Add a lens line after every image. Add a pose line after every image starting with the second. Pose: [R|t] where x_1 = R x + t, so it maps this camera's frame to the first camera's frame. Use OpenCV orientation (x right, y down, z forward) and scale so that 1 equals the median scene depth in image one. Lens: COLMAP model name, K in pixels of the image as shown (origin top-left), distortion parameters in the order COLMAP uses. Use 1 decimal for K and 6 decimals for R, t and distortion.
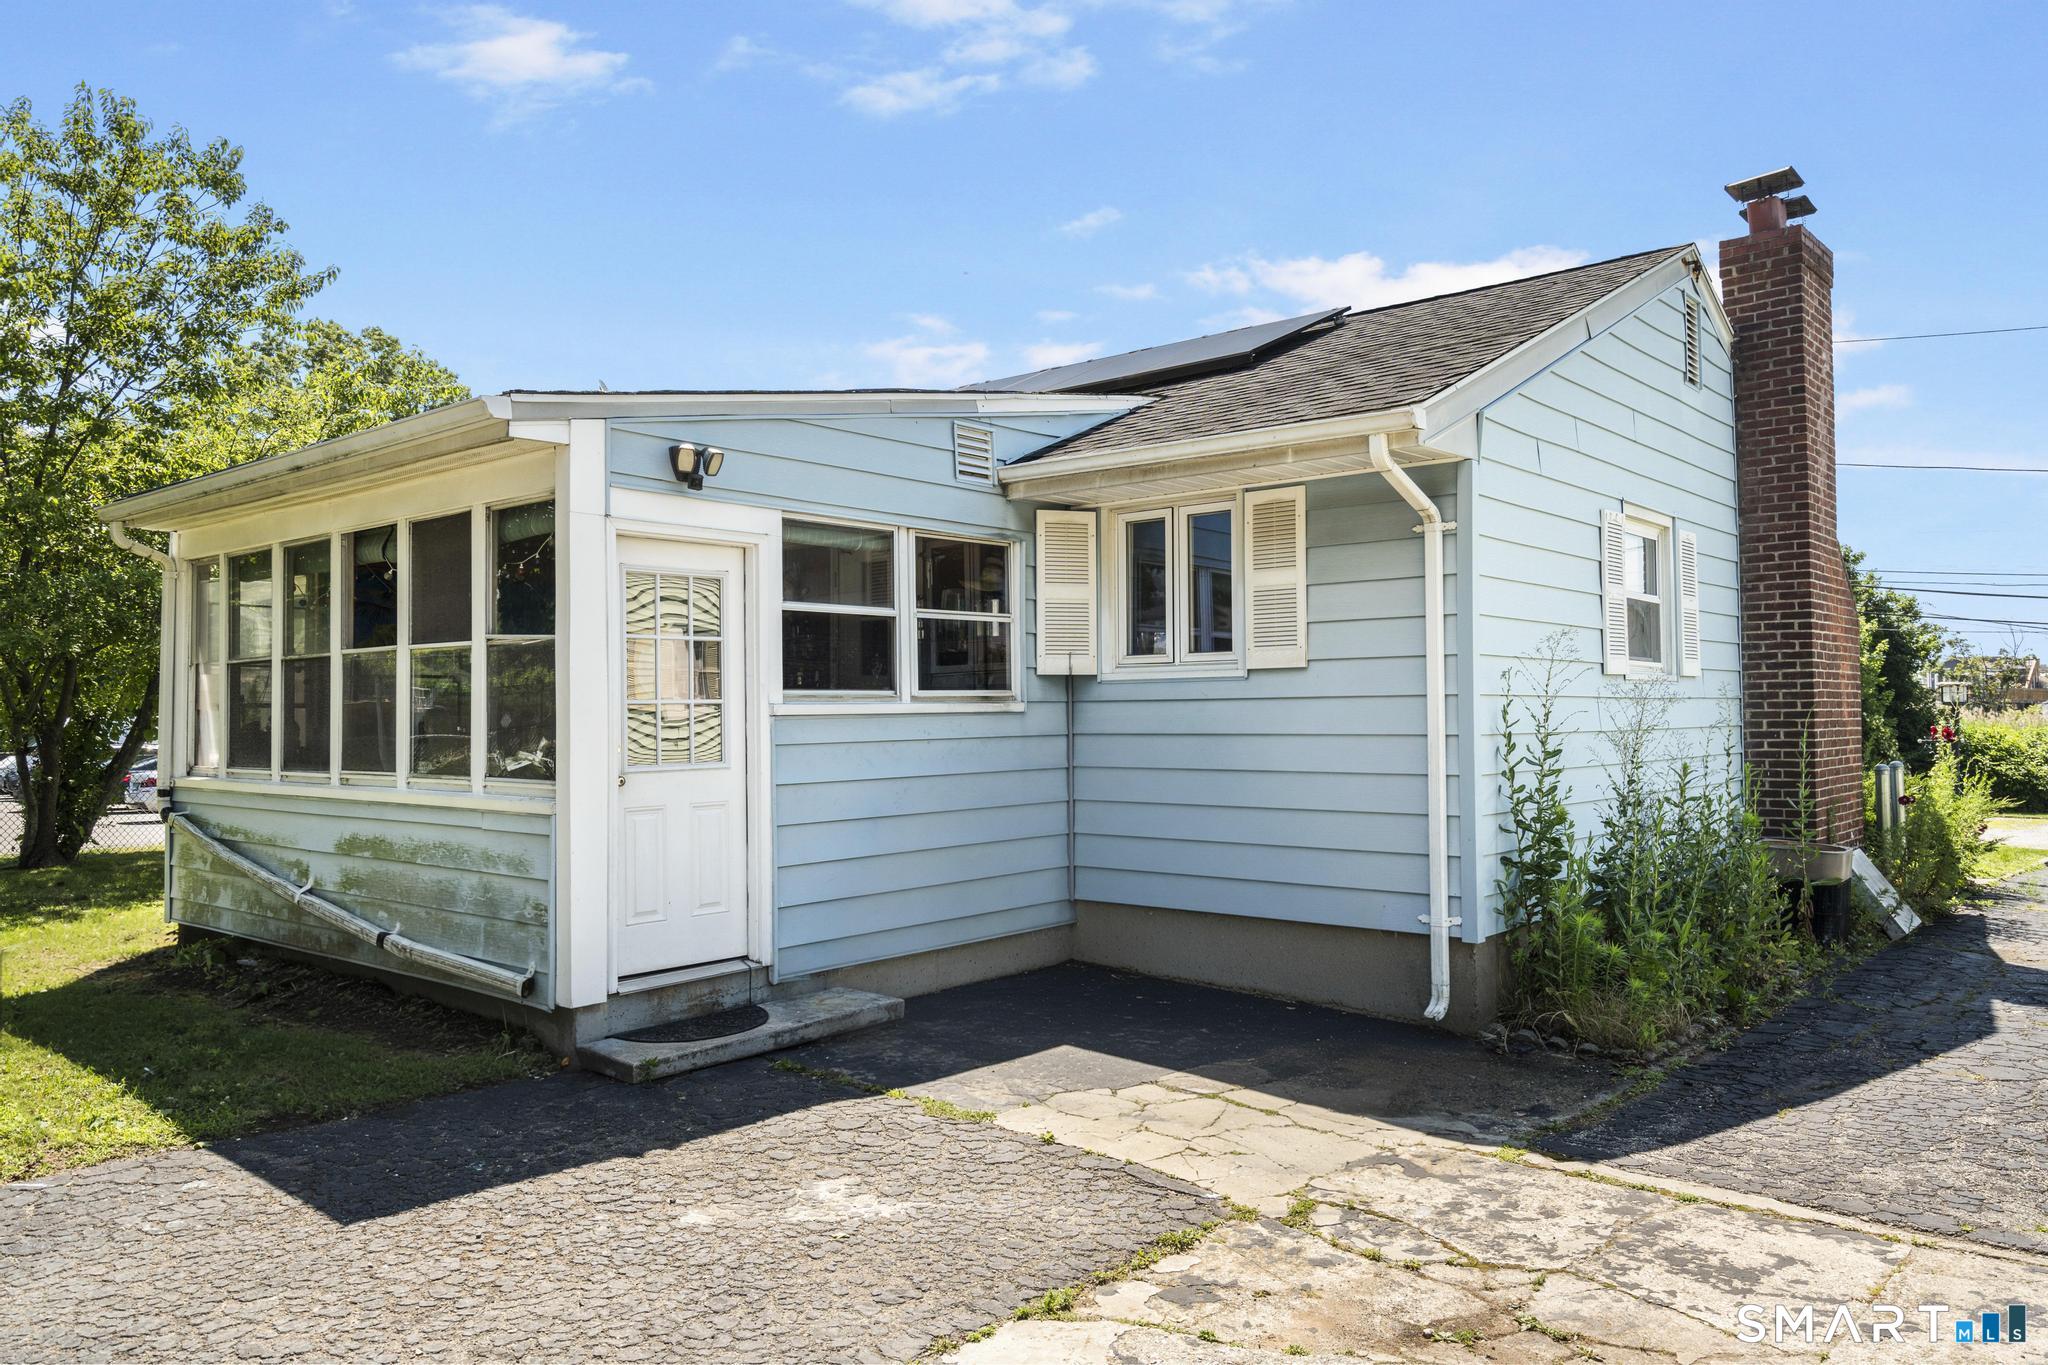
lens RADIAL K [[1492.7, 0, 1029.4], [0, 1492.7, 689.2], [0, 0, 1]] dist [-0.000142, -0.000999]
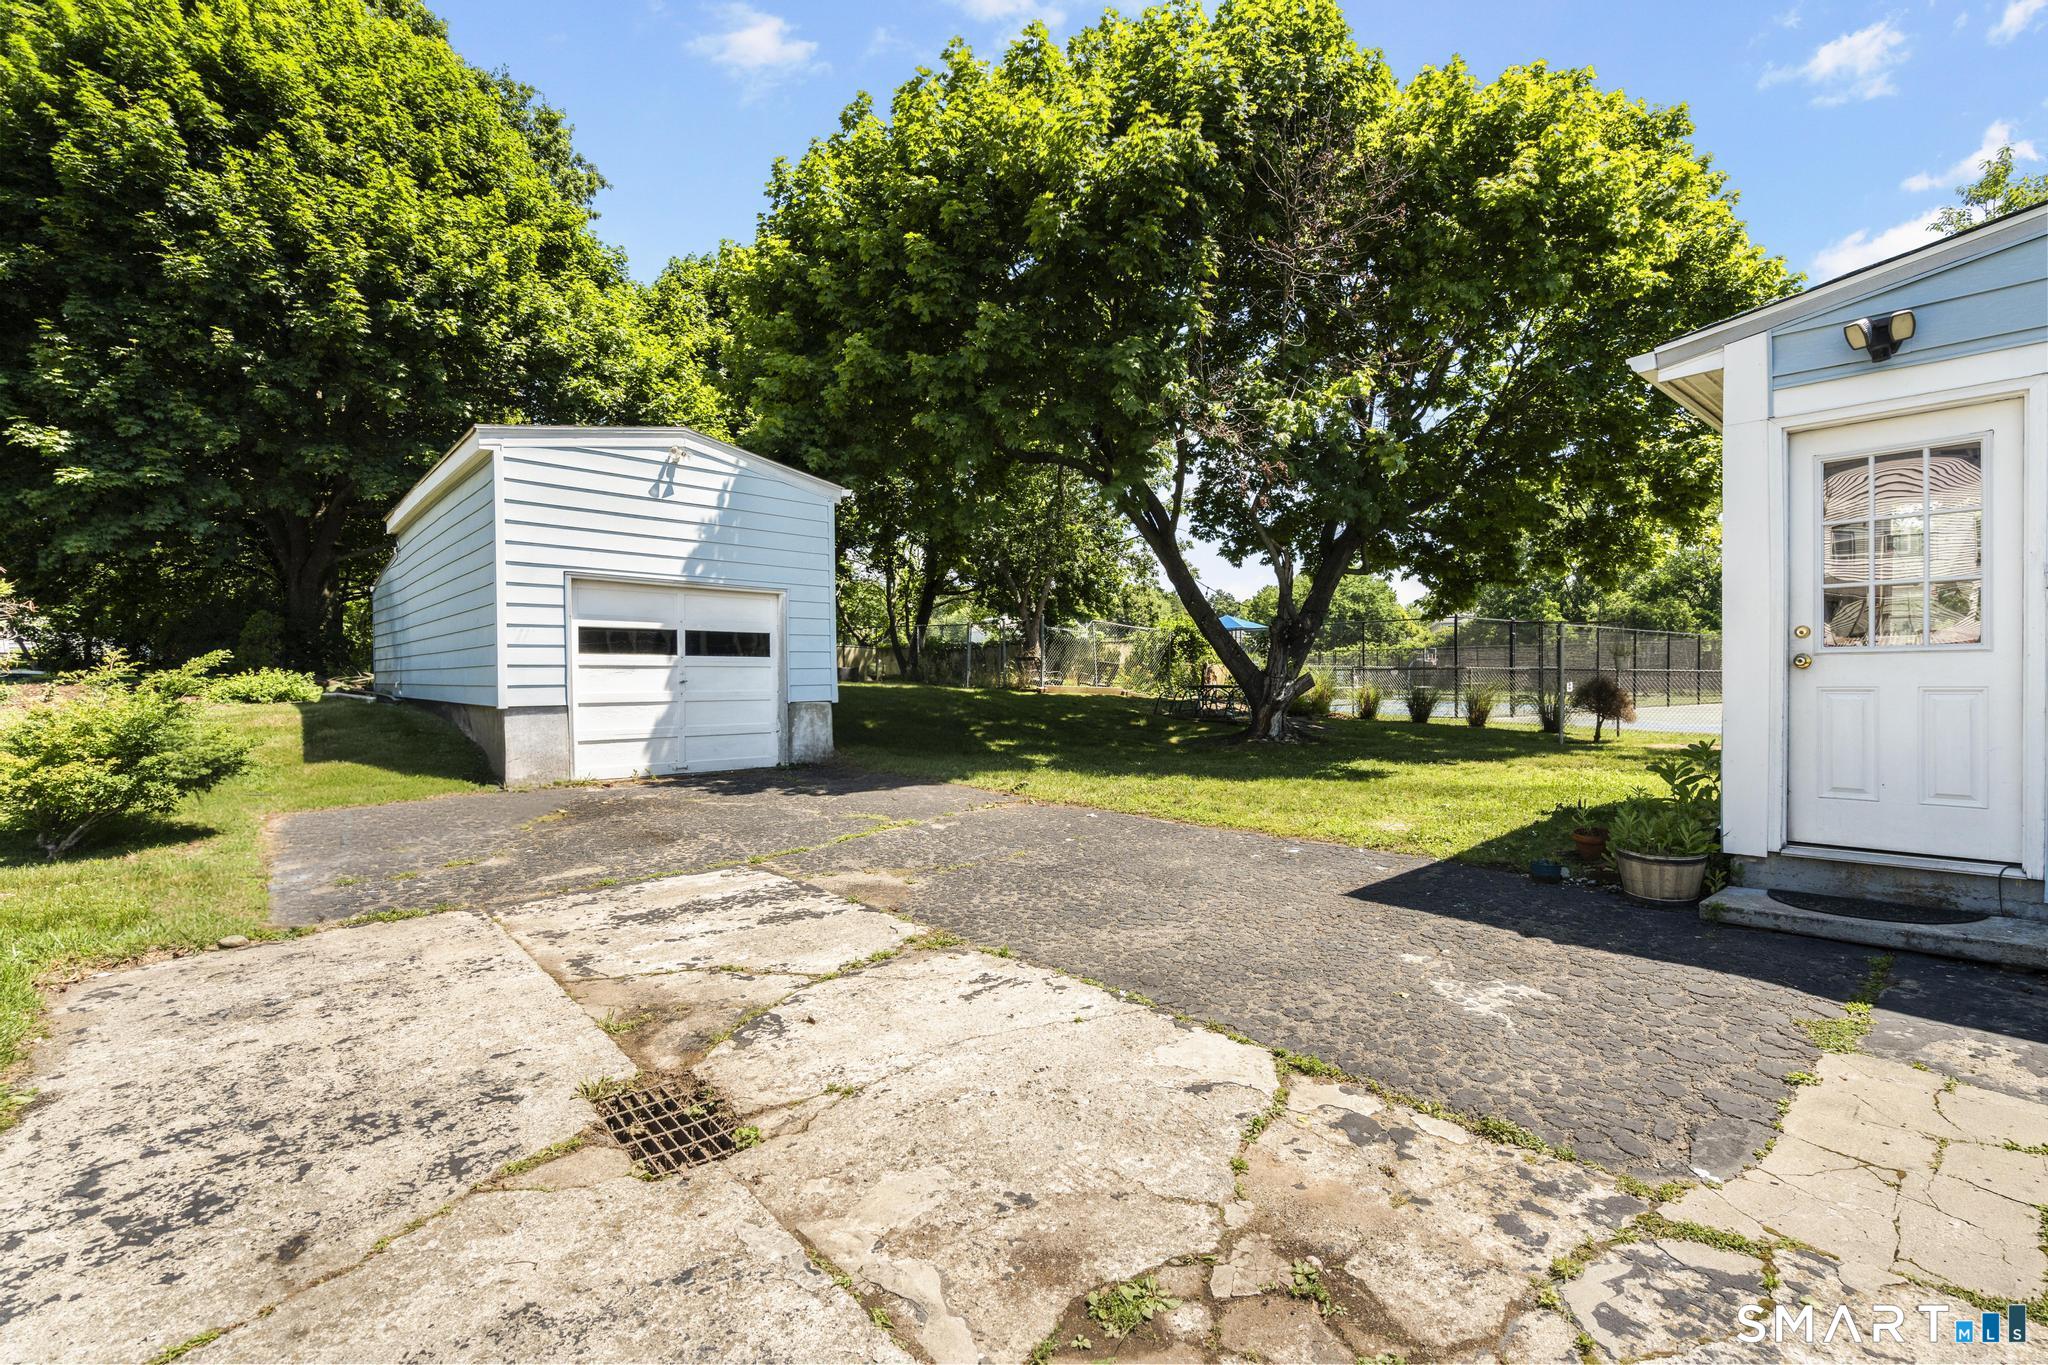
lens RADIAL K [[925.8, 0, 1016.2], [0, 925.8, 673.8], [0, 0, 1]] dist [0.005843, -0.000536]
pose [[-0.156242, 0.005432, -0.987704, 0.663002], [0.022211, 0.999751, 0.001985, 0.080356], [0.987469, -0.021627, -0.156324, 0.761661]]
